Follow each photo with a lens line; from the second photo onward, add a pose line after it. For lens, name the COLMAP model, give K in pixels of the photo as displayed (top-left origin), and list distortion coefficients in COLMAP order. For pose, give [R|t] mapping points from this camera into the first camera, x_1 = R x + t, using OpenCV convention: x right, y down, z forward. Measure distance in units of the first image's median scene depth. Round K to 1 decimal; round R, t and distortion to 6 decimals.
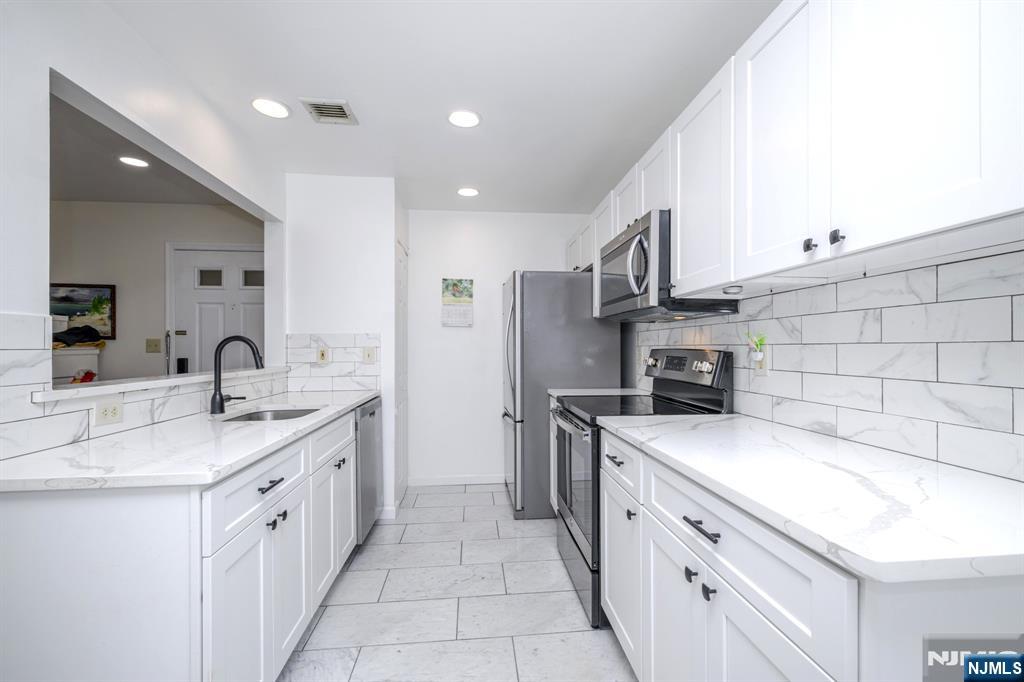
lens RADIAL K [[431.6, 0, 513.9], [0, 431.6, 345.5], [0, 0, 1]] dist [-0.001574, 0.000302]
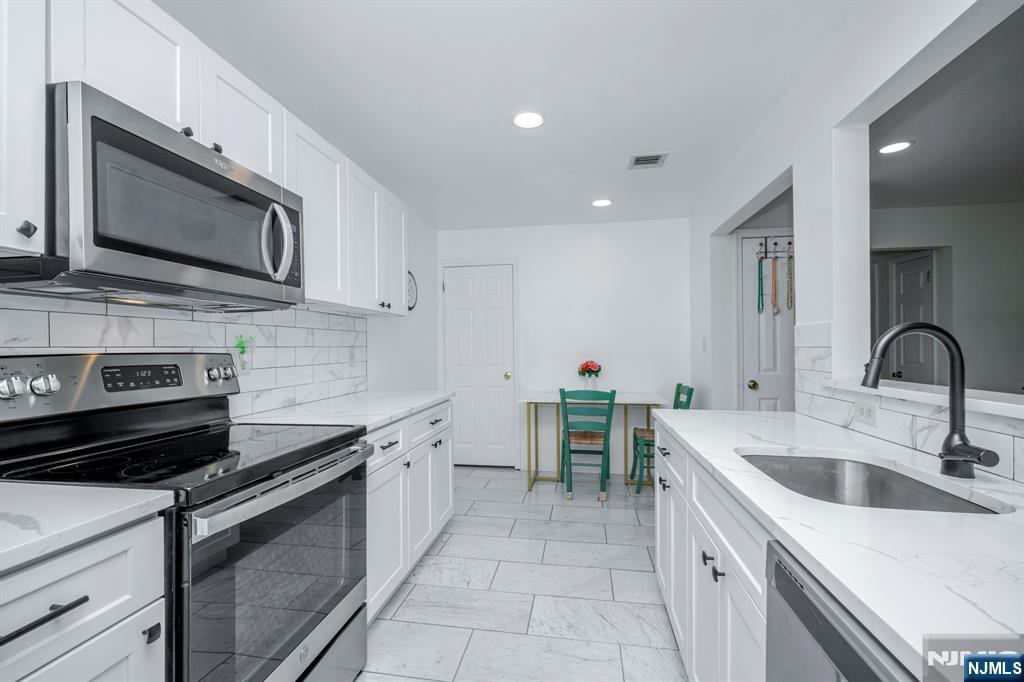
lens RADIAL K [[446.5, 0, 514.0], [0, 446.5, 344.3], [0, 0, 1]] dist [-0.002925, -0.000082]
pose [[-0.966206, 0.008649, 0.257625, -0.340325], [0.005989, 0.999920, -0.011108, 0.007076], [-0.257701, -0.009189, -0.966181, 1.740372]]
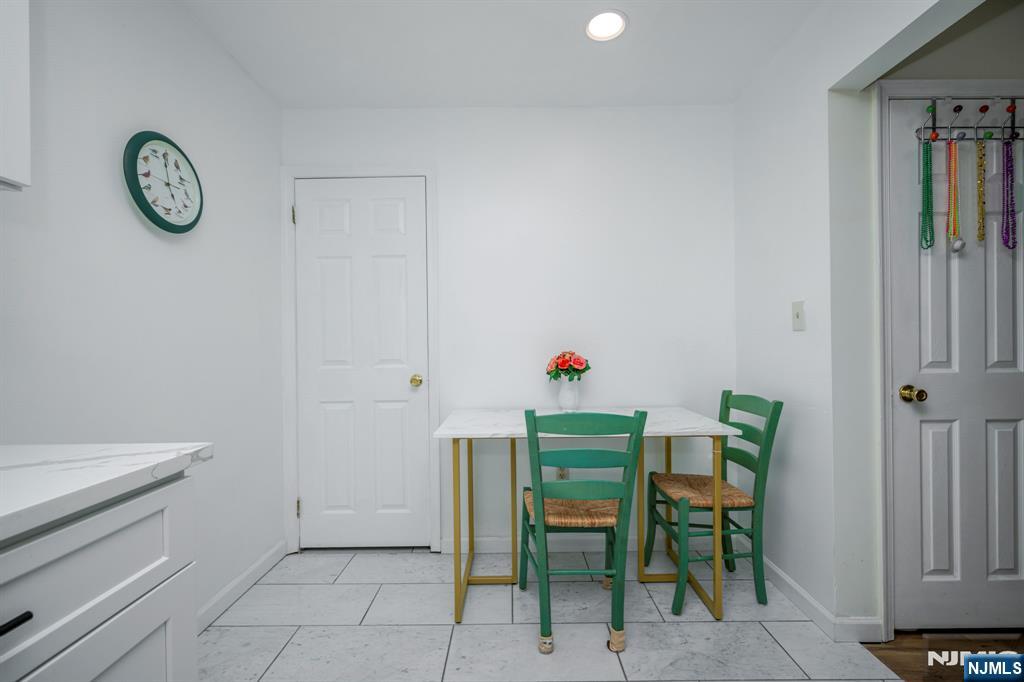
lens RADIAL K [[431.6, 0, 516.2], [0, 431.6, 348.5], [0, 0, 1]] dist [-0.001574, 0.000302]
pose [[-0.995760, 0.009137, 0.091530, -0.220976], [0.009174, 0.999958, -0.000018, 0.031584], [-0.091527, 0.000822, -0.995802, 1.219158]]
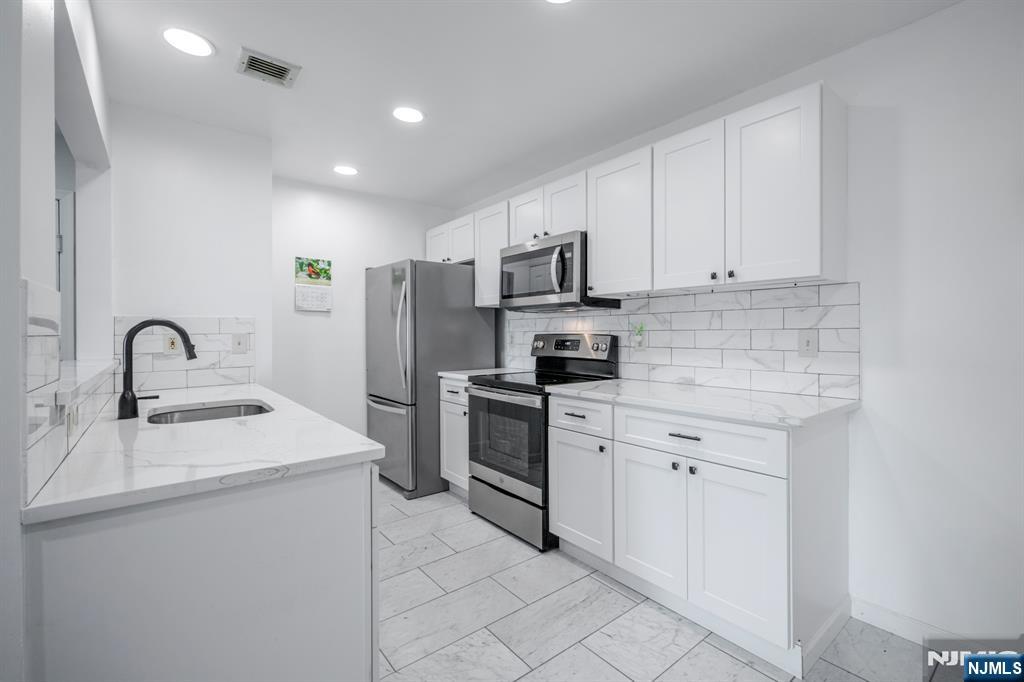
lens RADIAL K [[446.5, 0, 527.5], [0, 446.5, 333.4], [0, 0, 1]] dist [-0.002925, -0.000082]
pose [[0.834852, -0.002364, 0.550469, -0.559248], [0.000570, 0.999994, 0.003430, 0.001857], [-0.550474, -0.002550, 0.834848, -0.077375]]
